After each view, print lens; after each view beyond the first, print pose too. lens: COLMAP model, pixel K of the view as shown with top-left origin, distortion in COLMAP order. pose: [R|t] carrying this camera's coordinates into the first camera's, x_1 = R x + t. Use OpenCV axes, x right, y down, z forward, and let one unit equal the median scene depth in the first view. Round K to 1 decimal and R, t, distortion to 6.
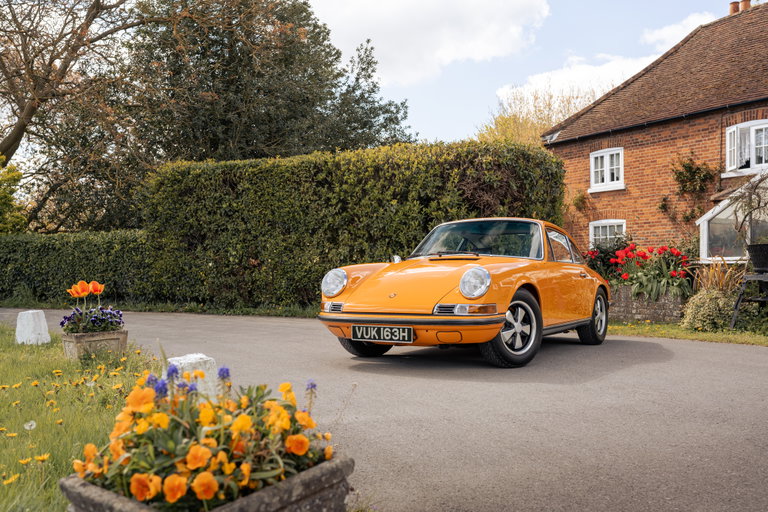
lens RADIAL K [[756.4, 0, 385.8], [0, 756.4, 245.6], [0, 0, 1]] dist [-0.003787, -0.001139]
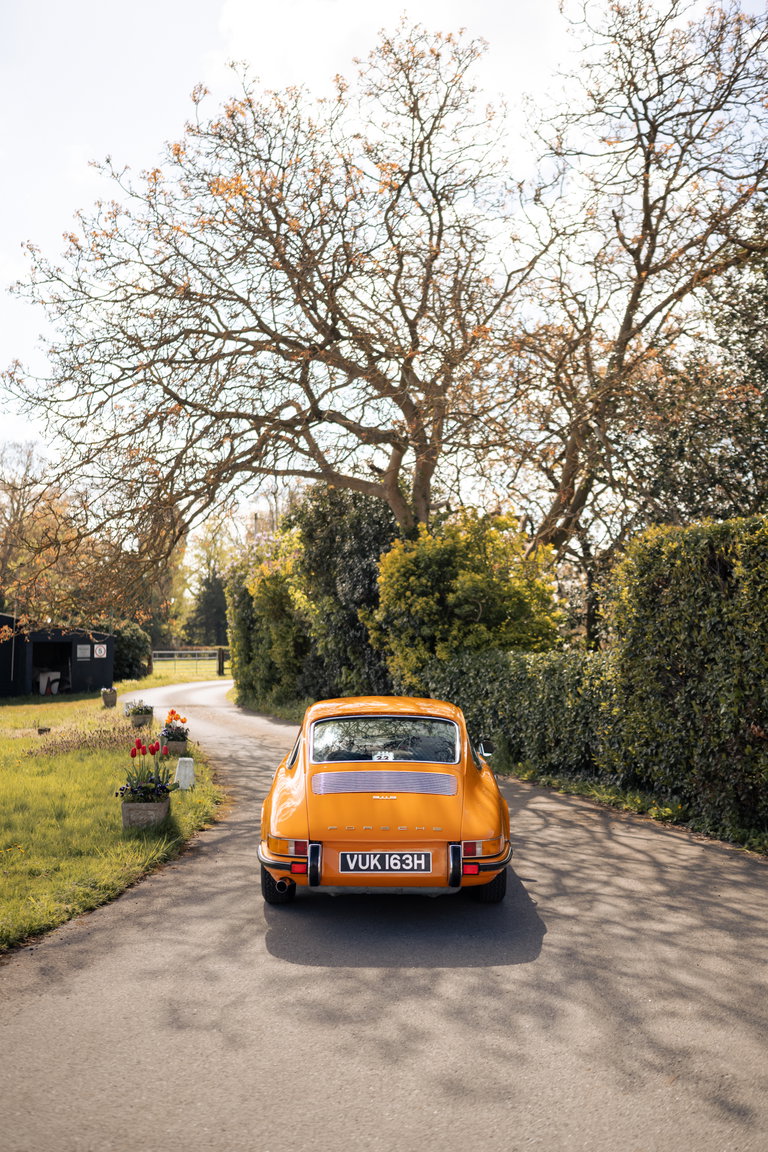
lens RADIAL K [[1099.0, 0, 383.6], [0, 1099.0, 579.8], [0, 0, 1]] dist [-0.010468, 0.011138]
pose [[0.649049, -0.046407, -0.759330, 0.197052], [0.025302, 0.998902, -0.039422, -0.050739], [0.760326, 0.006374, 0.649511, 0.362826]]
